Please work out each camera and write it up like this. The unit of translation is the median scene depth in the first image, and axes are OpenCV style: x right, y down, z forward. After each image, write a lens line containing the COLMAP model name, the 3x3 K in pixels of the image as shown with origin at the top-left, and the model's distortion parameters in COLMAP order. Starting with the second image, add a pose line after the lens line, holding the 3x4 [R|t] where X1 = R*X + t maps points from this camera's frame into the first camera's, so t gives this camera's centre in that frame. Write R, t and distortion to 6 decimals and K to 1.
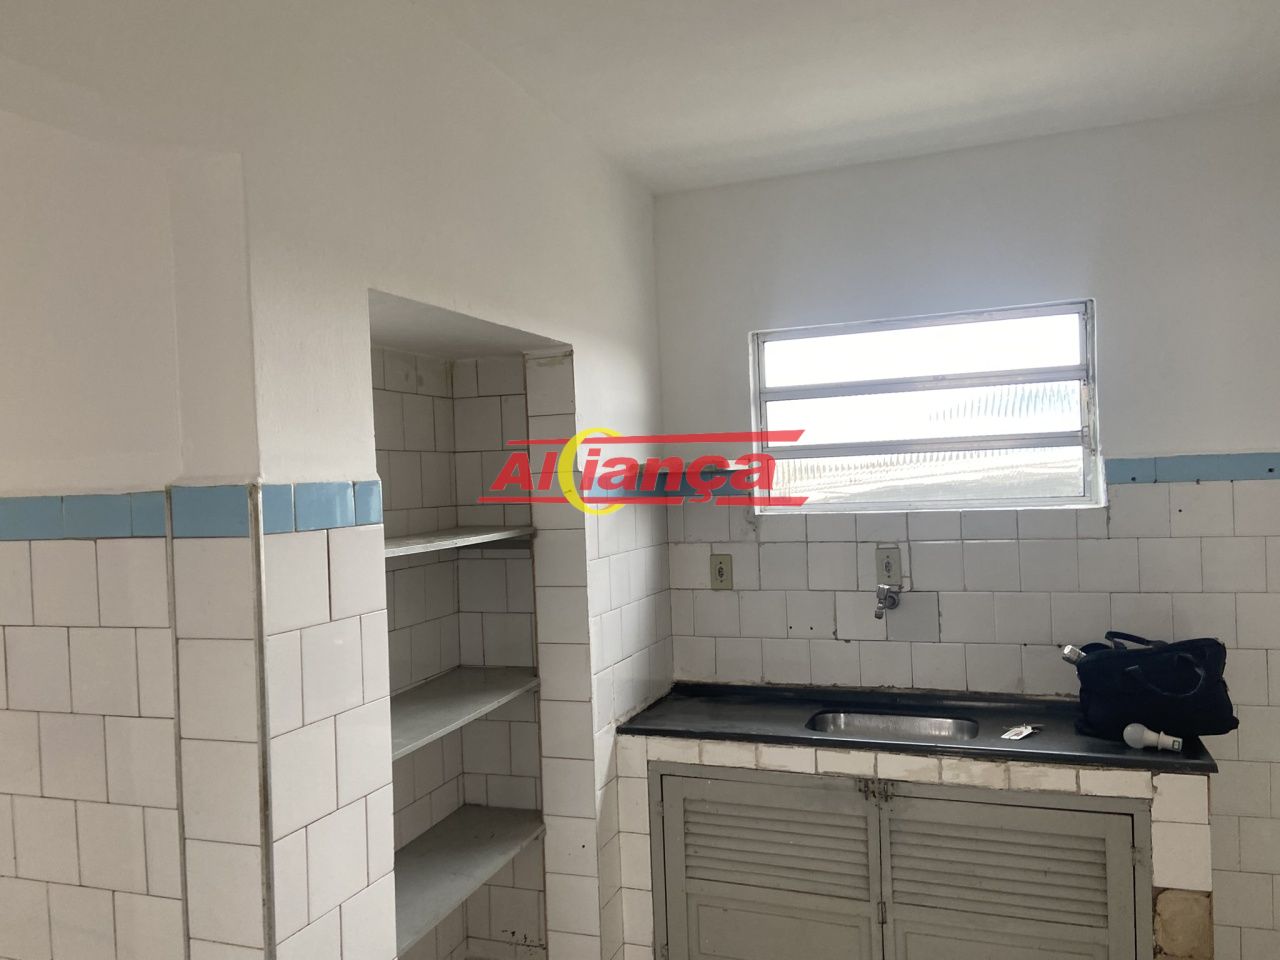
lens RADIAL K [[1029.6, 0, 638.9], [0, 1029.6, 484.7], [0, 0, 1]] dist [0.128695, -0.146260]
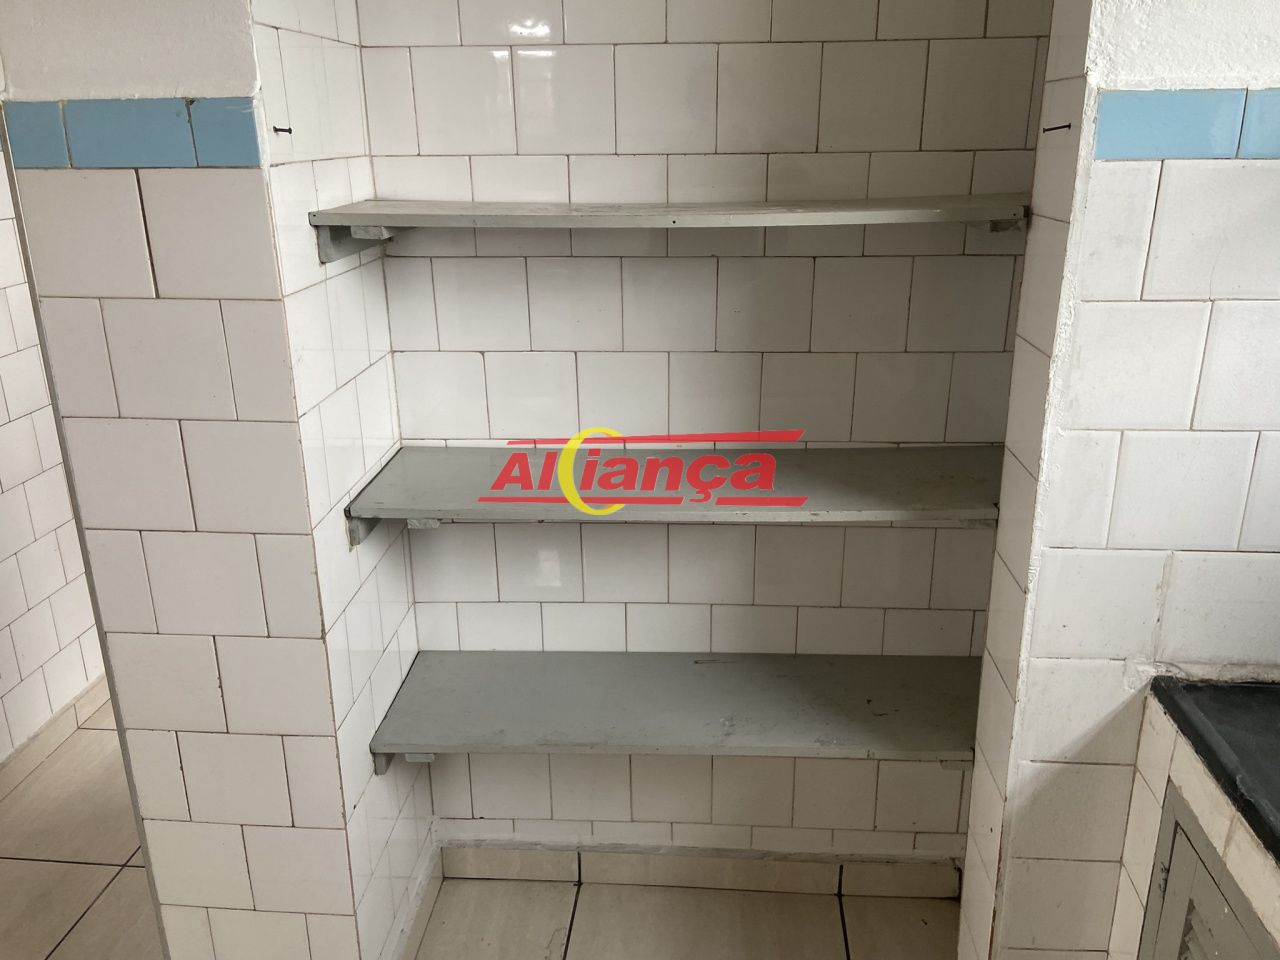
lens RADIAL K [[1029.6, 0, 636.5], [0, 1029.6, 474.8], [0, 0, 1]] dist [0.128695, -0.146260]
pose [[0.263657, 0.343965, -0.901207, 0.412931], [-0.009478, 0.935143, 0.354144, -0.016639], [0.964570, -0.084831, 0.249817, 0.901874]]
